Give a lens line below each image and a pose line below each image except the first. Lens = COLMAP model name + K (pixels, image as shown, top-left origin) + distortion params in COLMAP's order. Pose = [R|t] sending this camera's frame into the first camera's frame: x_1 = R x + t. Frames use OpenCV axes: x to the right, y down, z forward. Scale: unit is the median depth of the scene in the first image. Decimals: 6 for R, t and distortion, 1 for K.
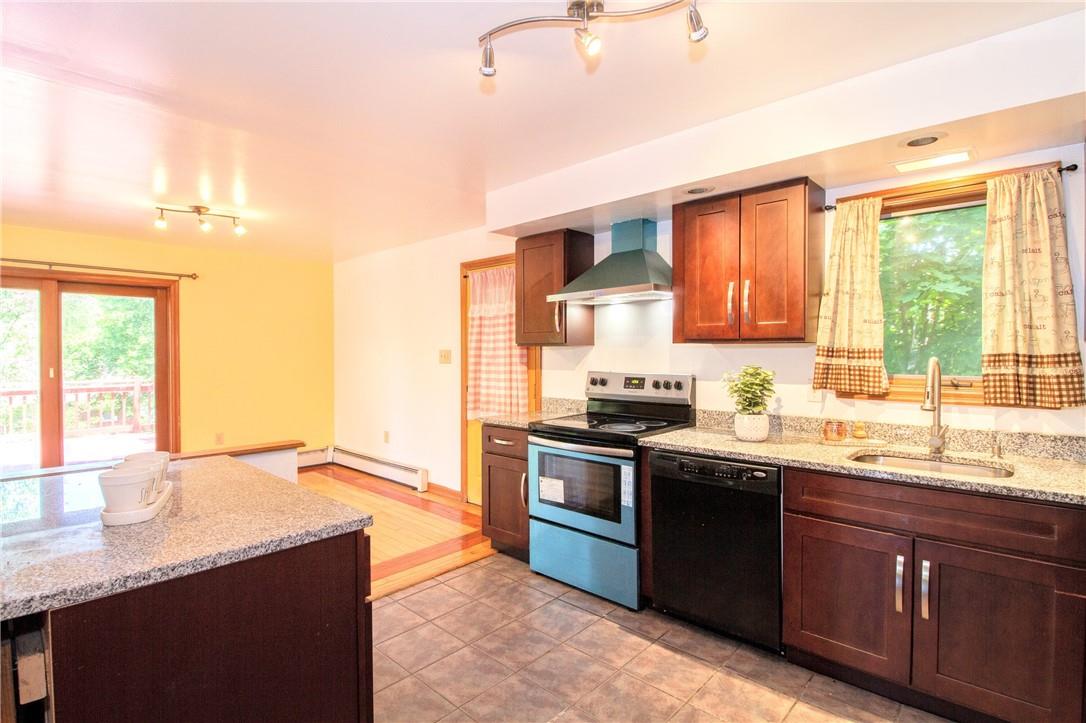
lens RADIAL K [[522.7, 0, 543.0], [0, 522.7, 361.5], [0, 0, 1]] dist [0.018341, -0.000562]
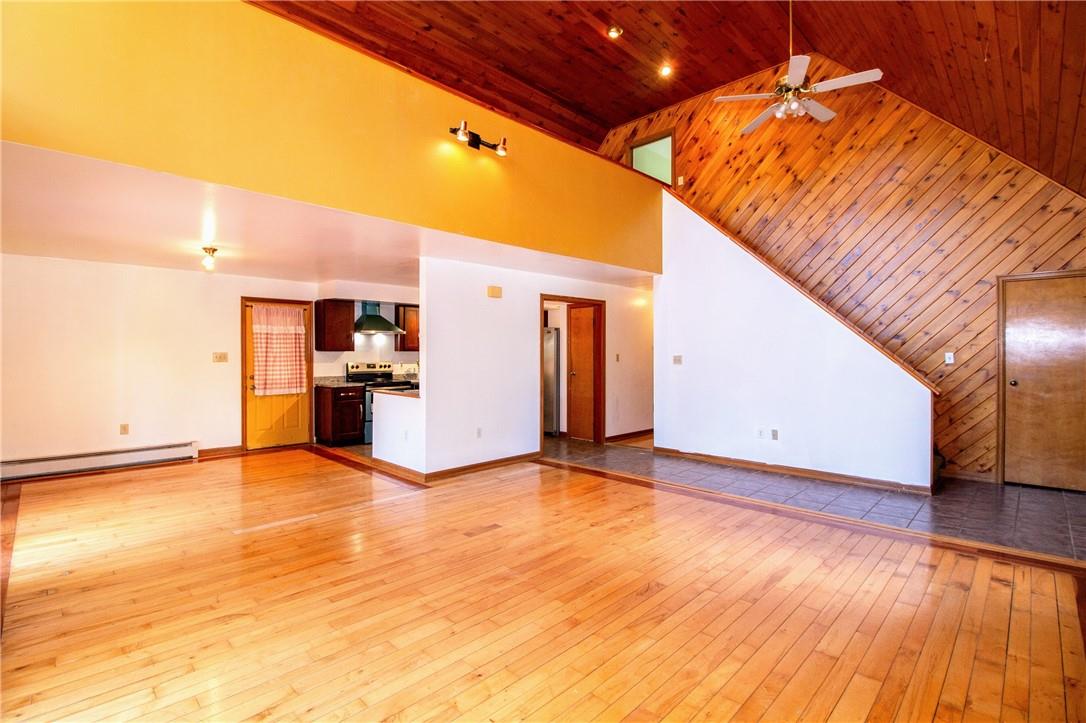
lens RADIAL K [[503.9, 0, 543.0], [0, 503.9, 361.5], [0, 0, 1]] dist [-0.002827, -0.000742]
pose [[0.037832, -0.011372, 0.999219, -2.896341], [0.024054, 0.999656, 0.010466, 0.016726], [-0.998995, 0.023639, 0.038092, 0.107582]]
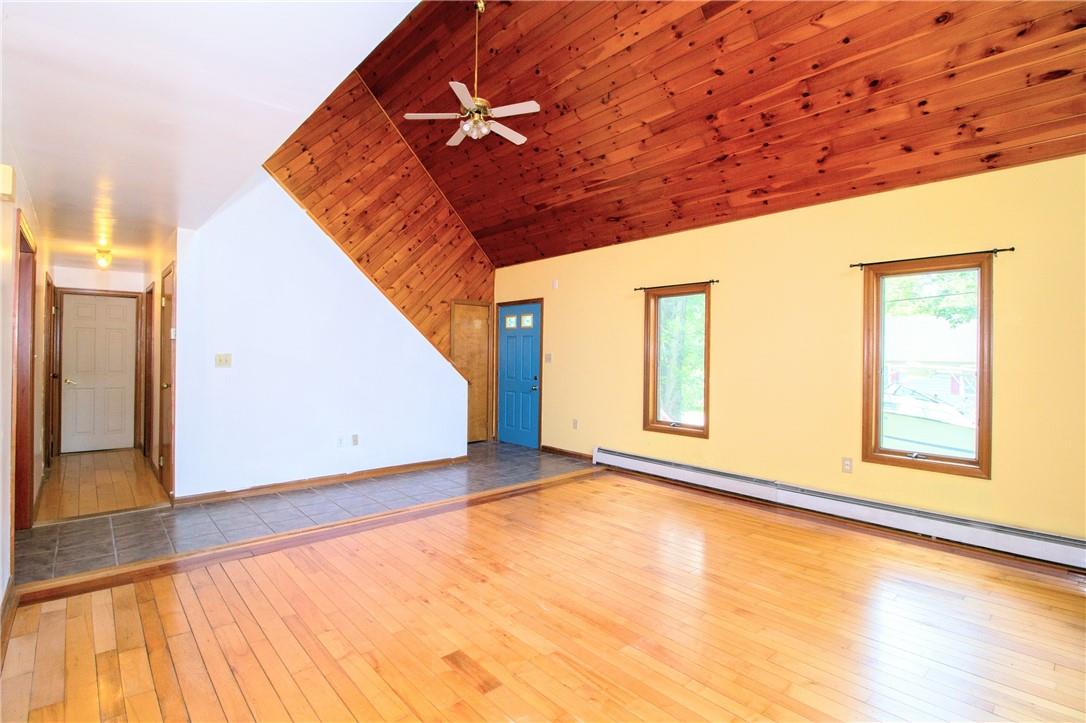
lens RADIAL K [[511.1, 0, 534.1], [0, 511.1, 361.8], [0, 0, 1]] dist [-0.003287, -0.000200]
pose [[-0.994286, -0.007390, 0.106494, -1.570947], [-0.003622, 0.999362, 0.035533, -0.010510], [-0.106688, 0.034945, -0.993678, 1.188520]]
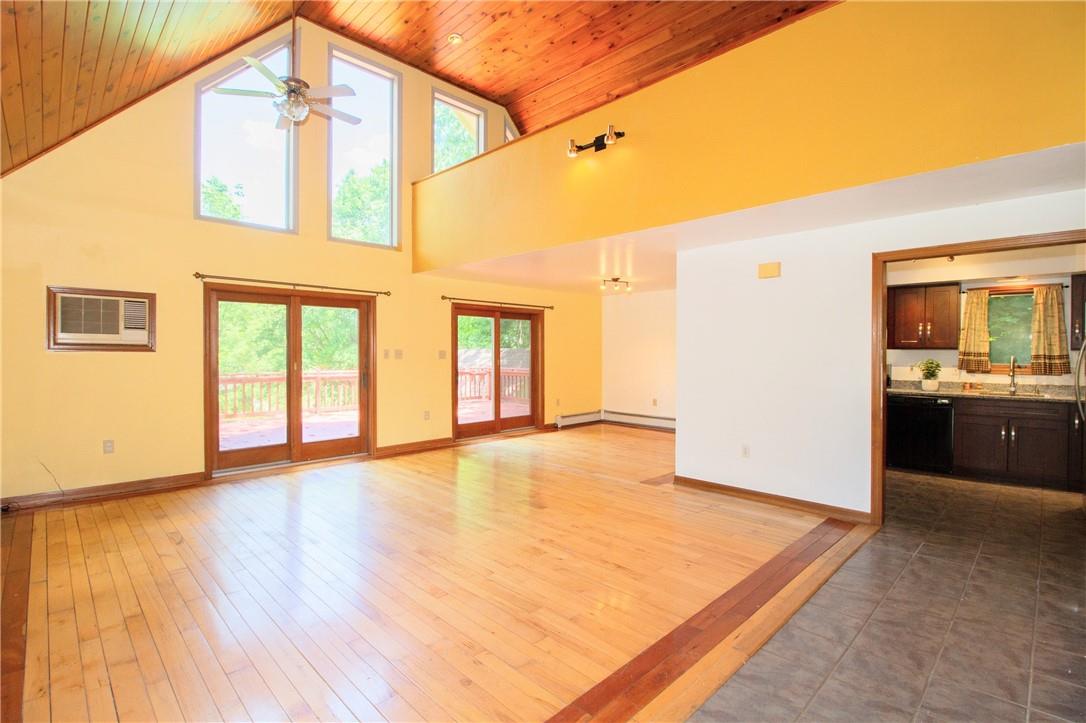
lens RADIAL K [[511.1, 0, 534.1], [0, 511.1, 361.8], [0, 0, 1]] dist [-0.003287, -0.000200]
pose [[0.998330, 0.011671, -0.056582, -1.275590], [-0.011825, 0.999927, -0.002396, 0.047557], [0.056550, 0.003061, 0.998395, -1.422872]]
